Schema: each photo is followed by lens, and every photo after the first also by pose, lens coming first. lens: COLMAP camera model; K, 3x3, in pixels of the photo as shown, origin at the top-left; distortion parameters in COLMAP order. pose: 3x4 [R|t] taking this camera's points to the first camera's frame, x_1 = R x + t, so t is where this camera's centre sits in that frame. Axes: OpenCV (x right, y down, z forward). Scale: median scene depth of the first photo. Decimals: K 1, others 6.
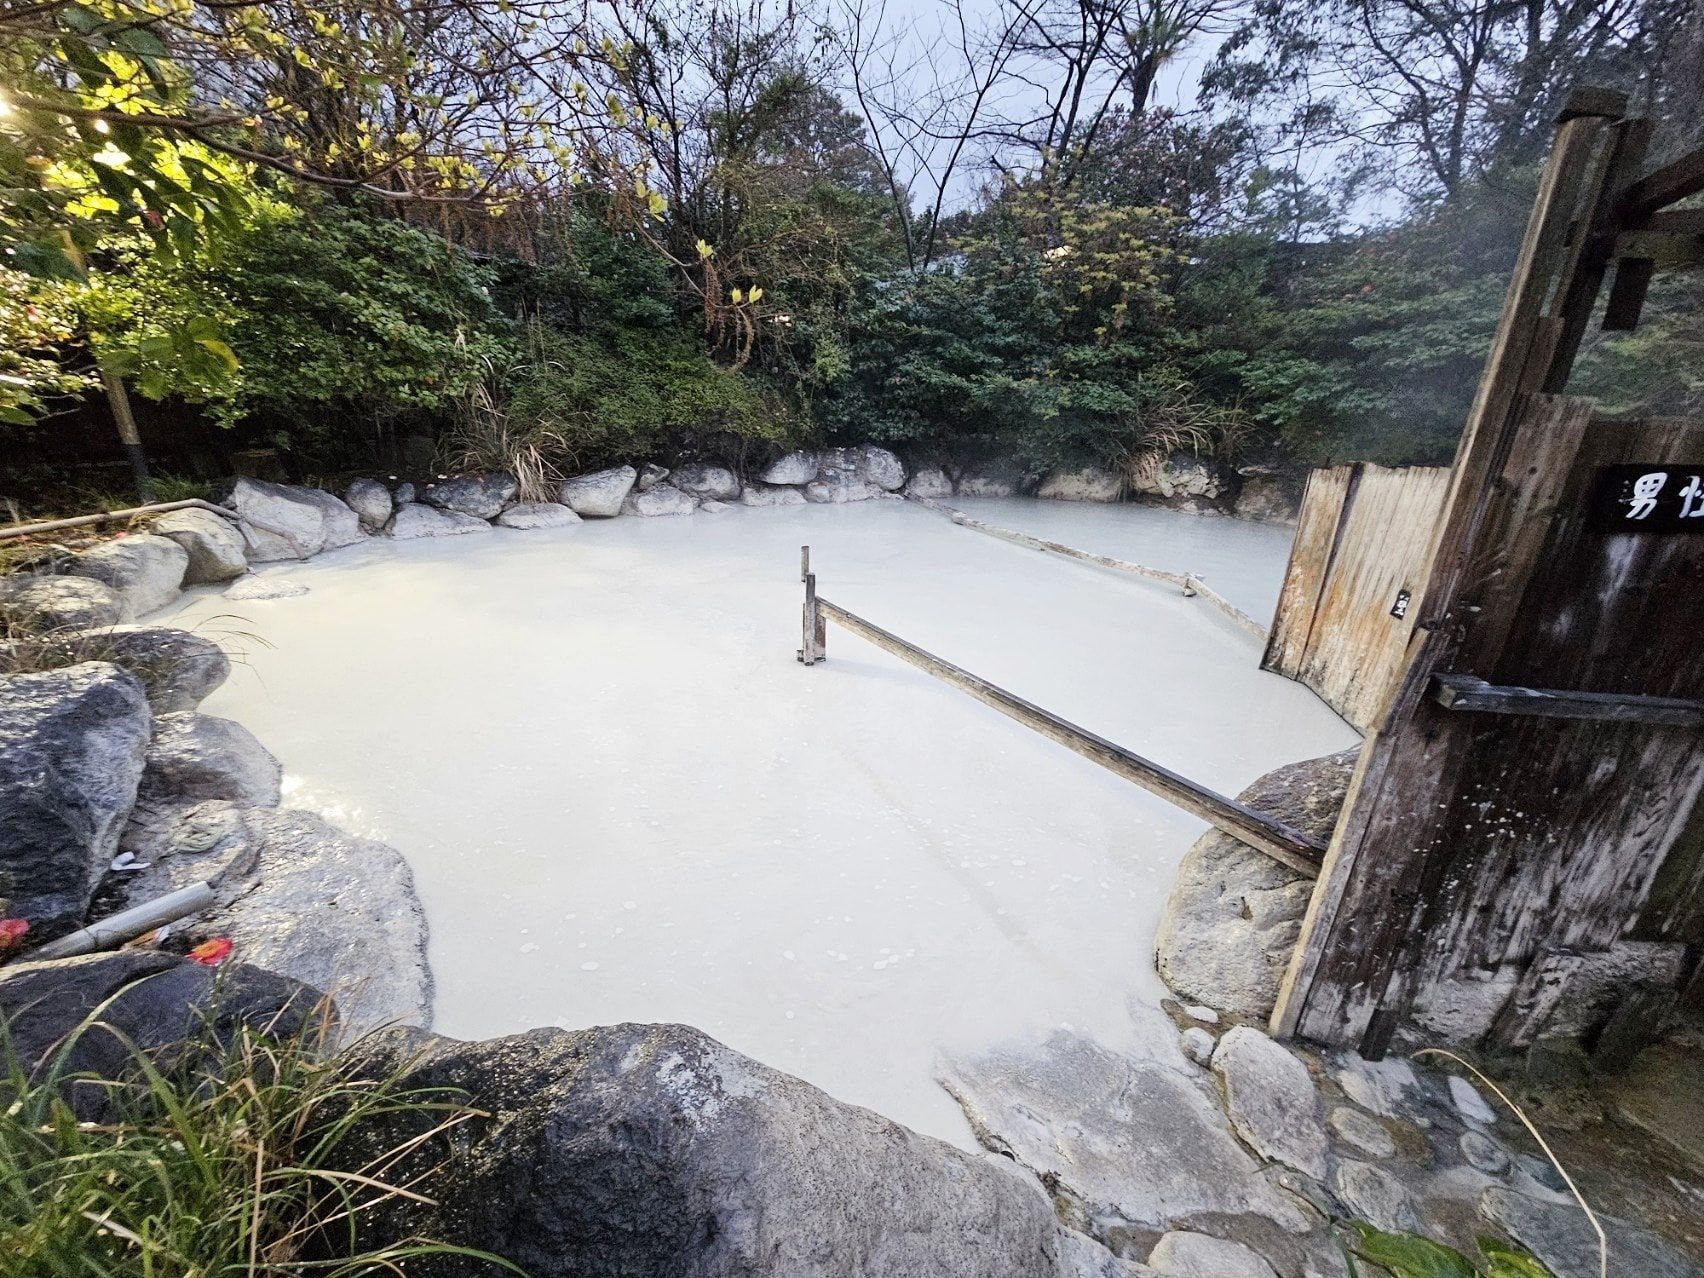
lens RADIAL K [[700.3, 0, 847.3], [0, 700.3, 645.6], [0, 0, 1]] dist [0.002773, -0.003234]
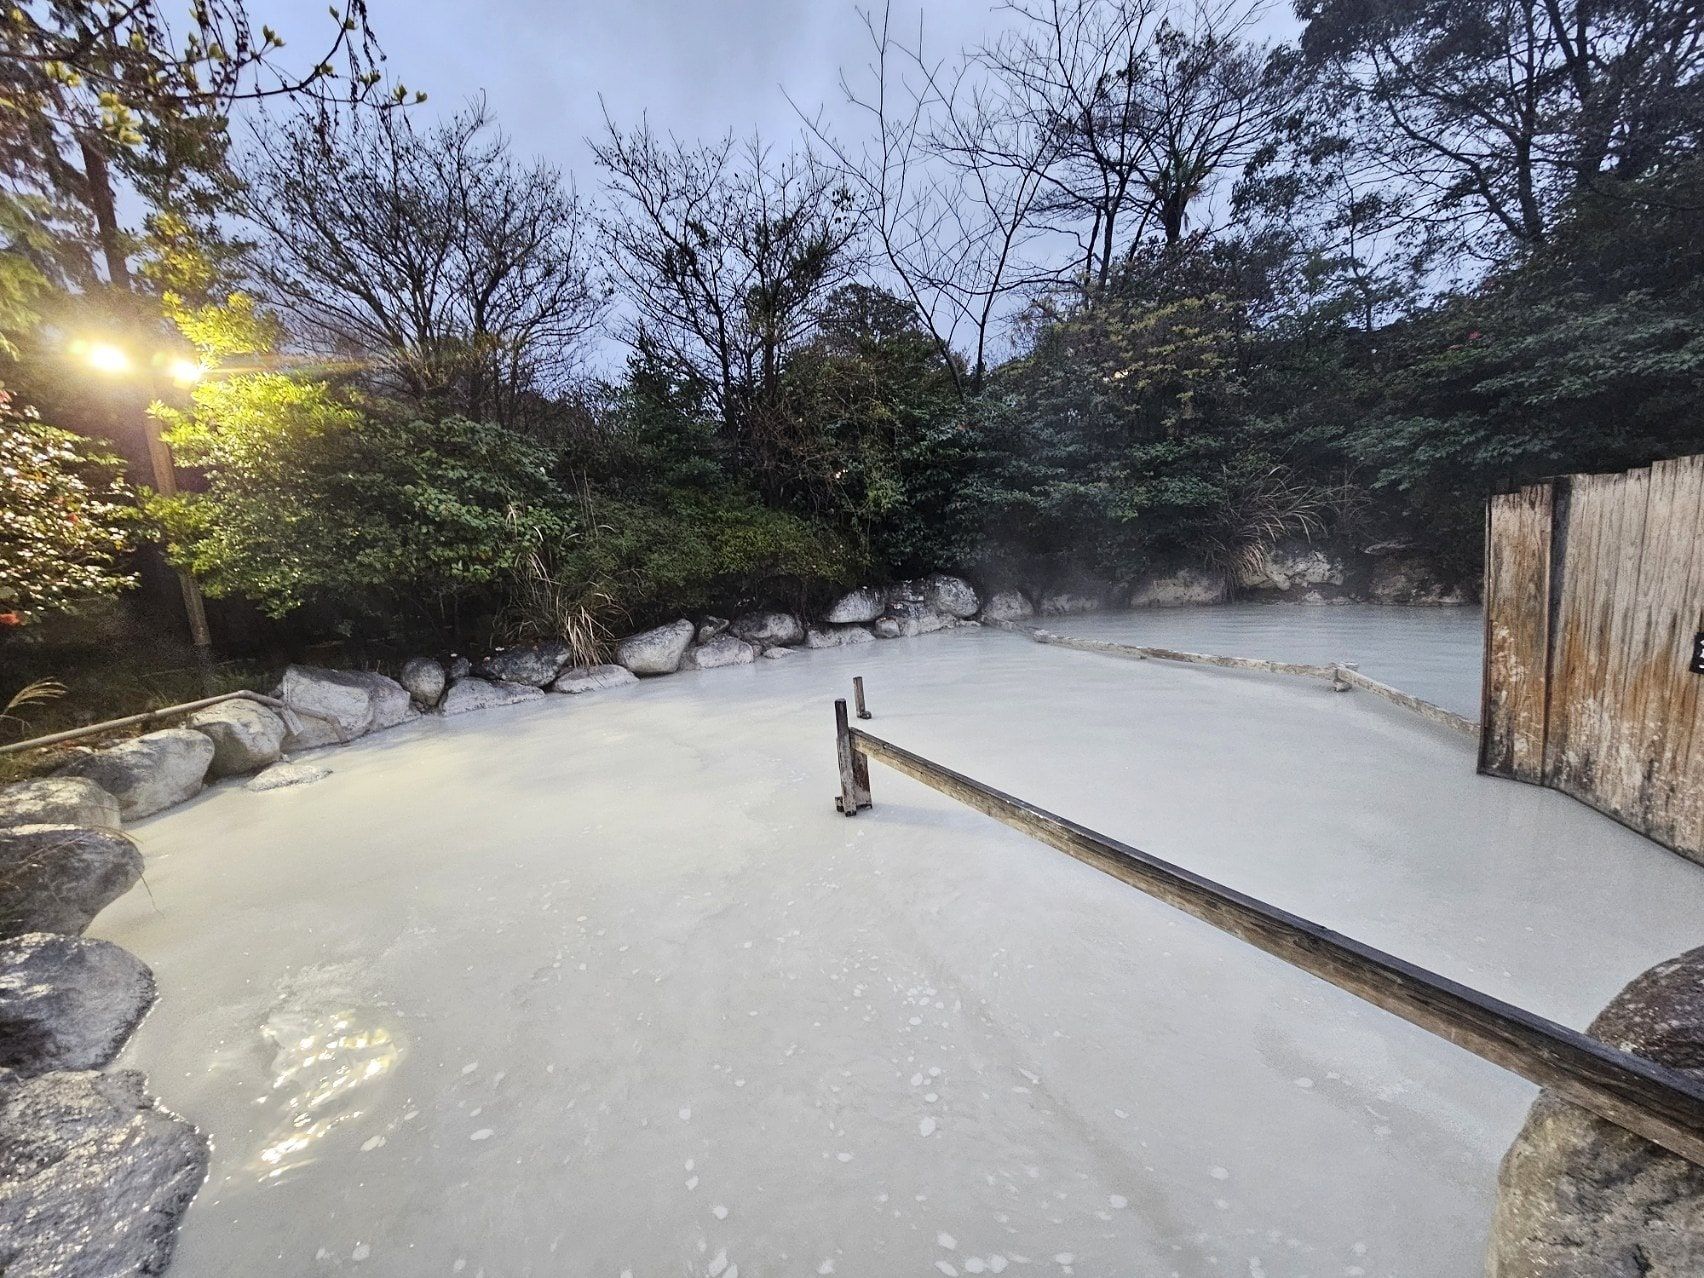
lens RADIAL K [[700.3, 0, 847.3], [0, 700.3, 645.6], [0, 0, 1]] dist [0.002773, -0.003234]
pose [[0.985166, -0.107131, -0.134053, 0.036191], [0.076223, 0.973082, -0.217489, 0.006792], [0.153744, 0.204045, 0.966814, 0.104487]]
